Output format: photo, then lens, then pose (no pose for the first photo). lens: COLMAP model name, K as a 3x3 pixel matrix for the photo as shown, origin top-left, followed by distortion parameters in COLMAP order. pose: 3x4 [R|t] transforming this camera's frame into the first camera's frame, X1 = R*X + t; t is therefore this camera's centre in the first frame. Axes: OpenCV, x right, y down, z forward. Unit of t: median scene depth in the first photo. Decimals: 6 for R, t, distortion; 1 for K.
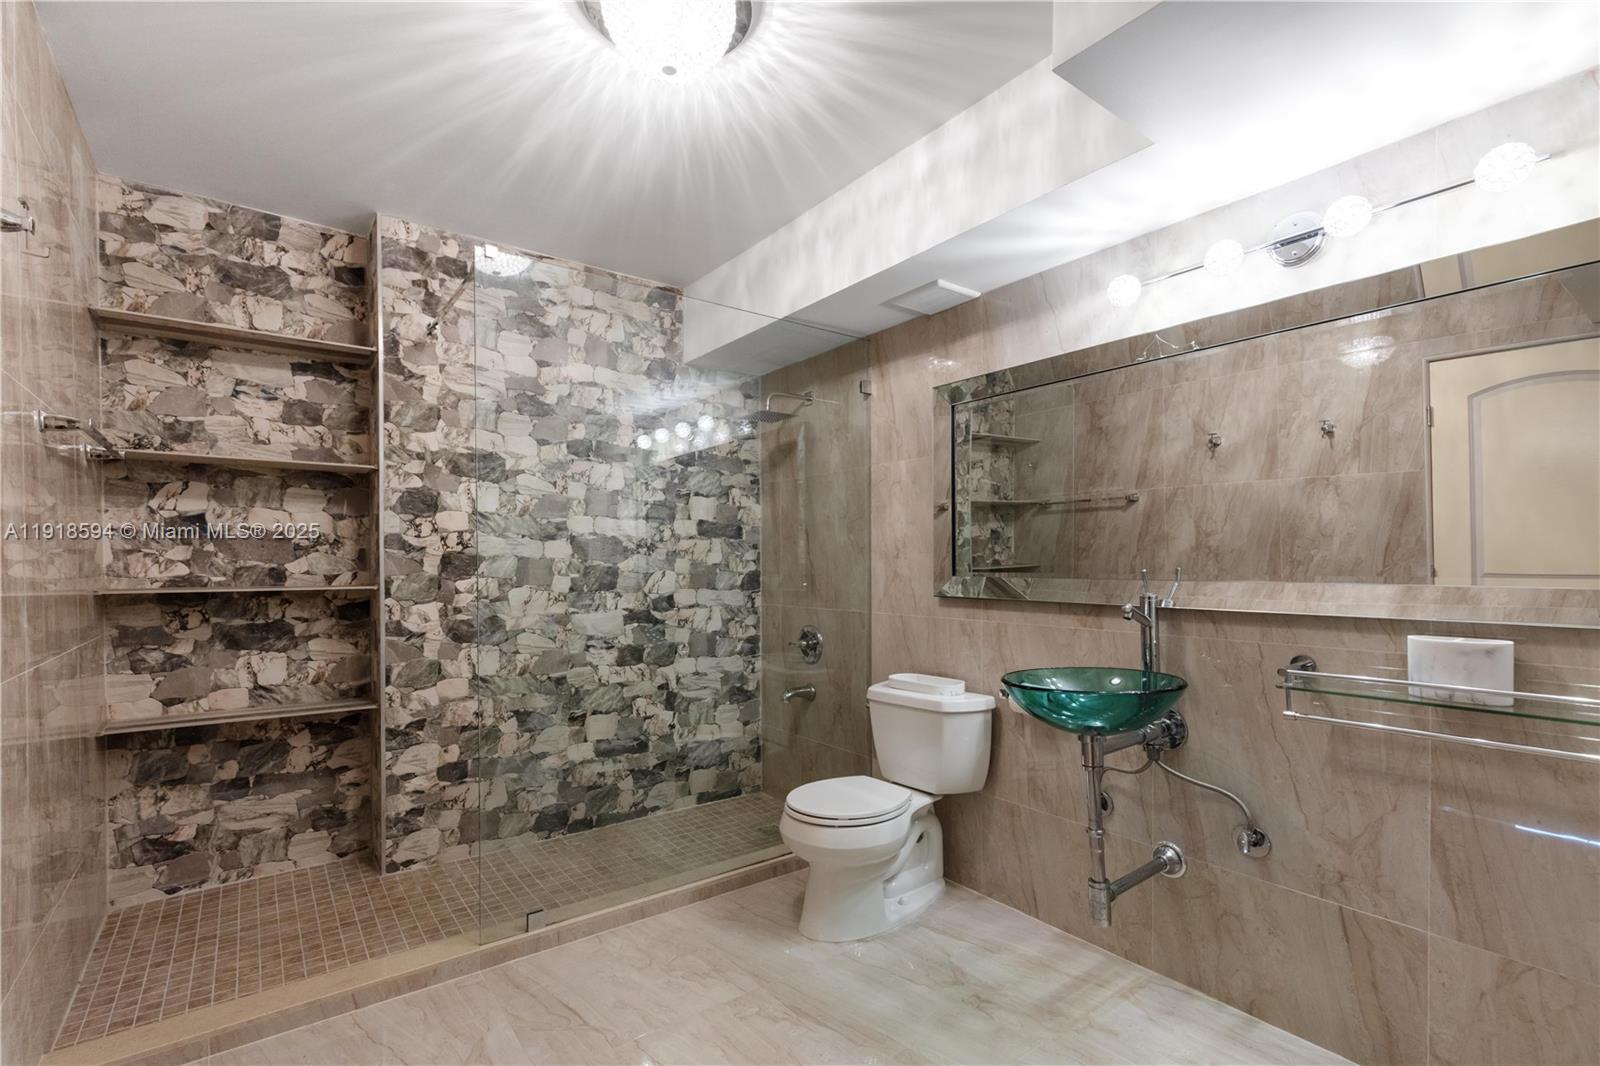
lens RADIAL K [[756.8, 0, 815.3], [0, 756.8, 571.0], [0, 0, 1]] dist [0.005487, -0.000068]
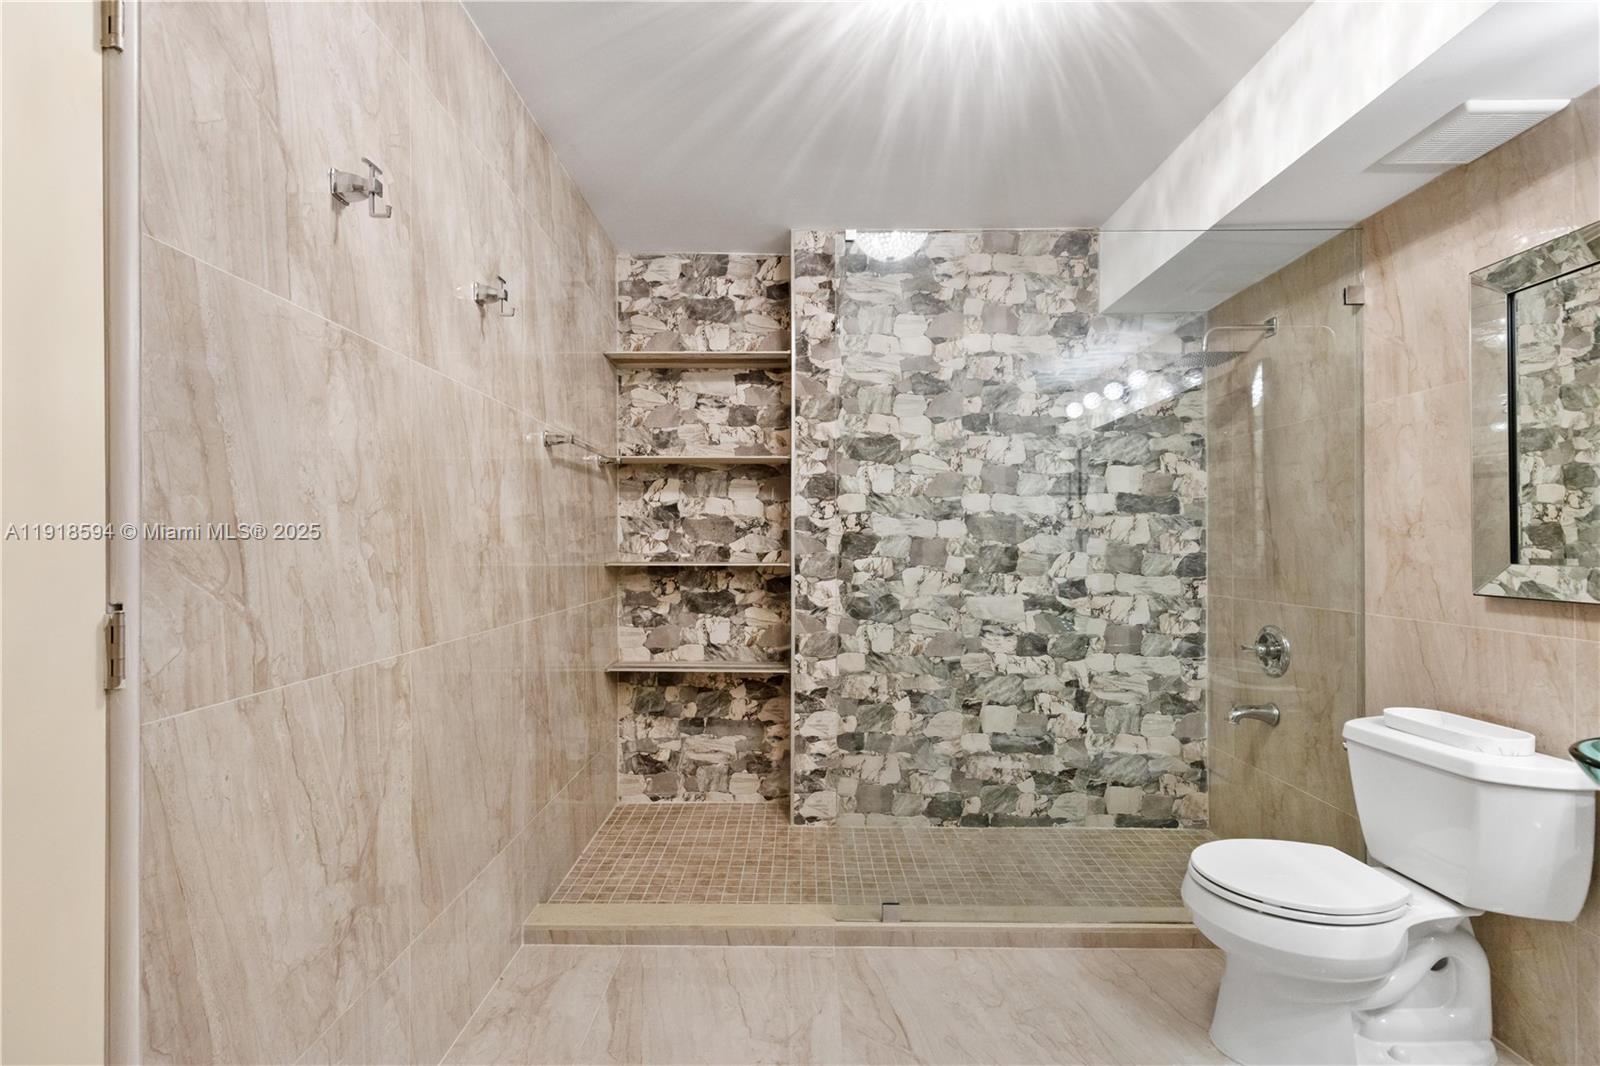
lens RADIAL K [[743.5, 0, 795.9], [0, 743.5, 541.3], [0, 0, 1]] dist [0.015355, -0.005983]
pose [[0.781128, 0.000219, -0.624371, 0.103825], [-0.008391, 0.999913, -0.010146, -0.001510], [0.624315, 0.013164, 0.781062, 0.138126]]
